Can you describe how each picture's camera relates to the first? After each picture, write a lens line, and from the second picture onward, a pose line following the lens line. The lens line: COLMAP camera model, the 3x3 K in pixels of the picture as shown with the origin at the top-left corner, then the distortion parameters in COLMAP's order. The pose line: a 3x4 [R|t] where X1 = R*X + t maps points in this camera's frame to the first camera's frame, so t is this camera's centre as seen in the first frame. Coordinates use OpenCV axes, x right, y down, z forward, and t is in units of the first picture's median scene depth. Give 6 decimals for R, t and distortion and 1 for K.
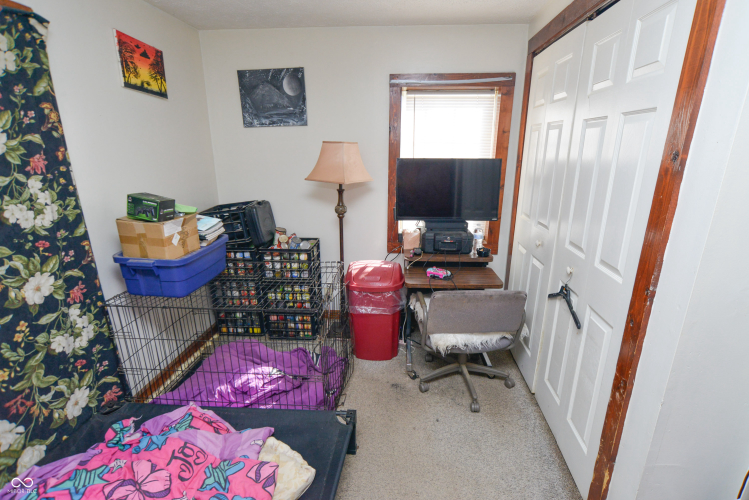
lens RADIAL K [[372.5, 0, 380.8], [0, 372.5, 254.9], [0, 0, 1]] dist [-0.011931, 0.011249]
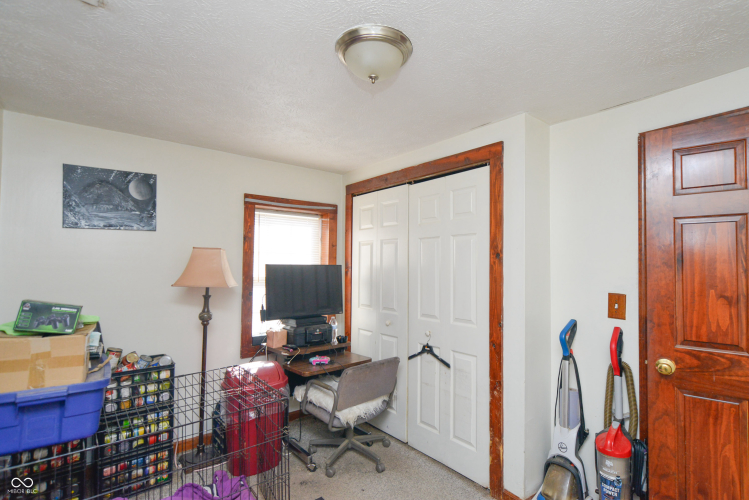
lens RADIAL K [[372.5, 0, 382.2], [0, 372.5, 253.3], [0, 0, 1]] dist [-0.011931, 0.011249]
pose [[0.724394, 0.027340, 0.688844, -0.472320], [0.190302, 0.952458, -0.237926, 0.040837], [-0.662600, 0.303441, 0.684752, -0.002283]]
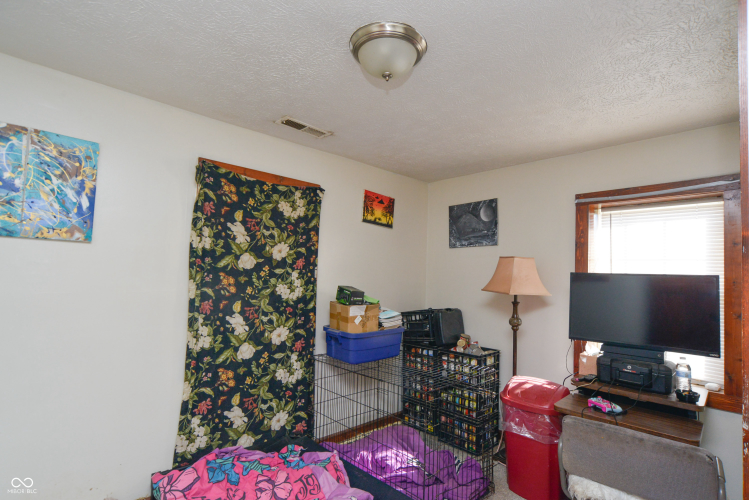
lens RADIAL K [[372.5, 0, 378.4], [0, 372.5, 252.2], [0, 0, 1]] dist [-0.011931, 0.011249]
pose [[0.740108, -0.018398, -0.672237, 0.320593], [-0.218379, 0.938877, -0.266123, 0.053921], [0.636044, 0.343762, 0.690852, 0.005824]]
